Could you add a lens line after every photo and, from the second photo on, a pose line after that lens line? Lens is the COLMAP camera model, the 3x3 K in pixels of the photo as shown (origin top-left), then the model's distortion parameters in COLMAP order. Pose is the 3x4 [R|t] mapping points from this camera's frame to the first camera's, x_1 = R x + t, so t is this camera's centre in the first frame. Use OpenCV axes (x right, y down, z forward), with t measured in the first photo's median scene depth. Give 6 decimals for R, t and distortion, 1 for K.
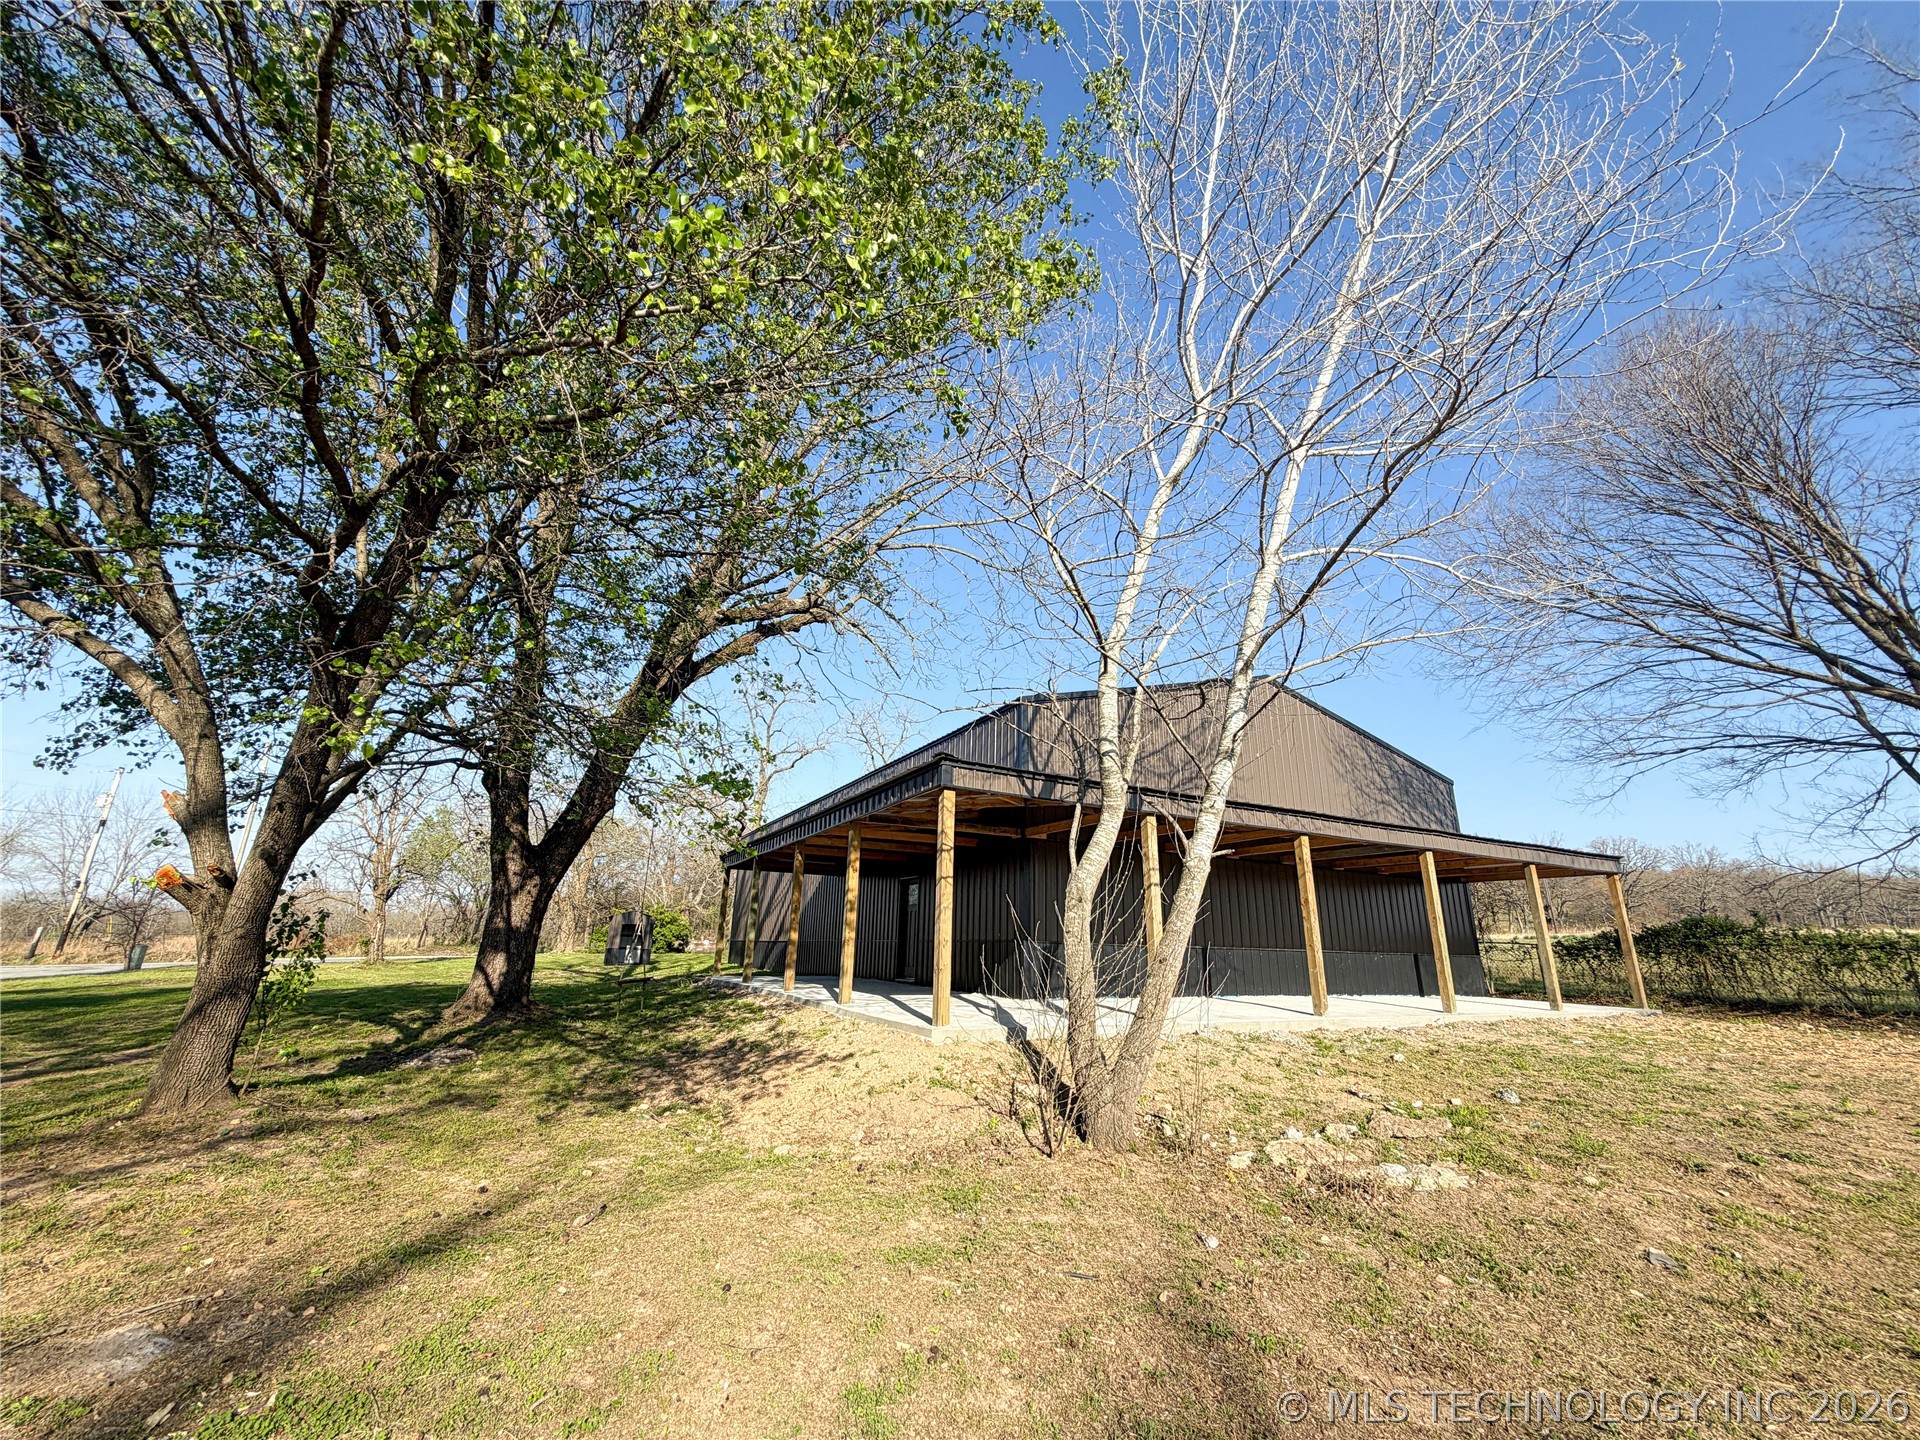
lens RADIAL K [[769.2, 0, 956.3], [0, 769.2, 718.2], [0, 0, 1]] dist [0.001386, 0.000239]
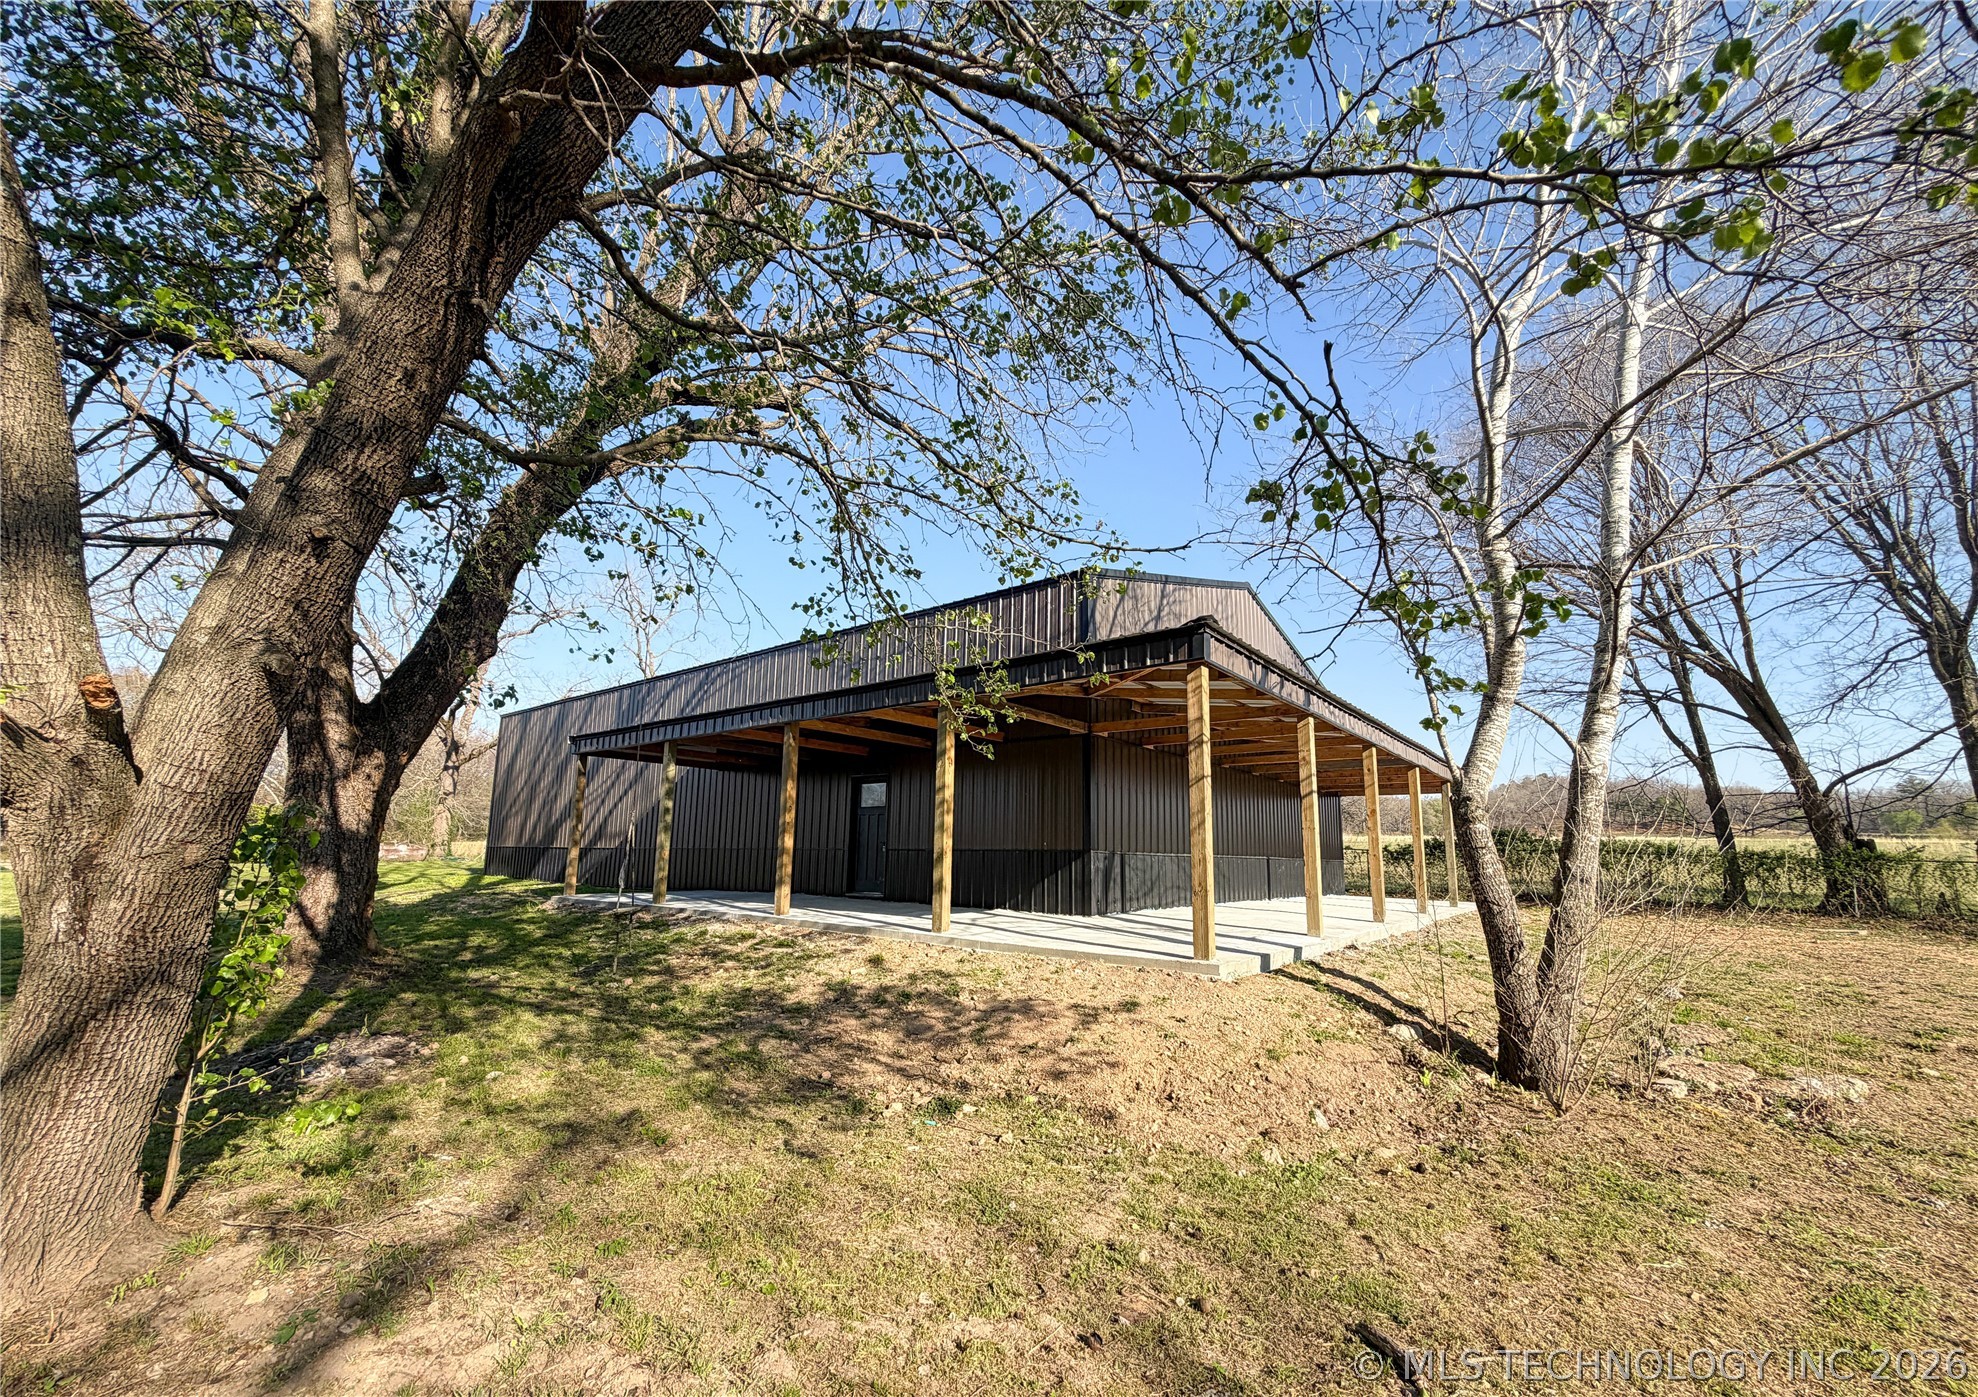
lens RADIAL K [[793.3, 0, 979.3], [0, 793.3, 736.5], [0, 0, 1]] dist [0.000371, 0.000446]
pose [[0.918278, 0.052865, 0.392391, -0.471861], [-0.110219, 0.986003, 0.125096, 0.079865], [-0.380286, -0.158122, 0.911252, 0.312304]]
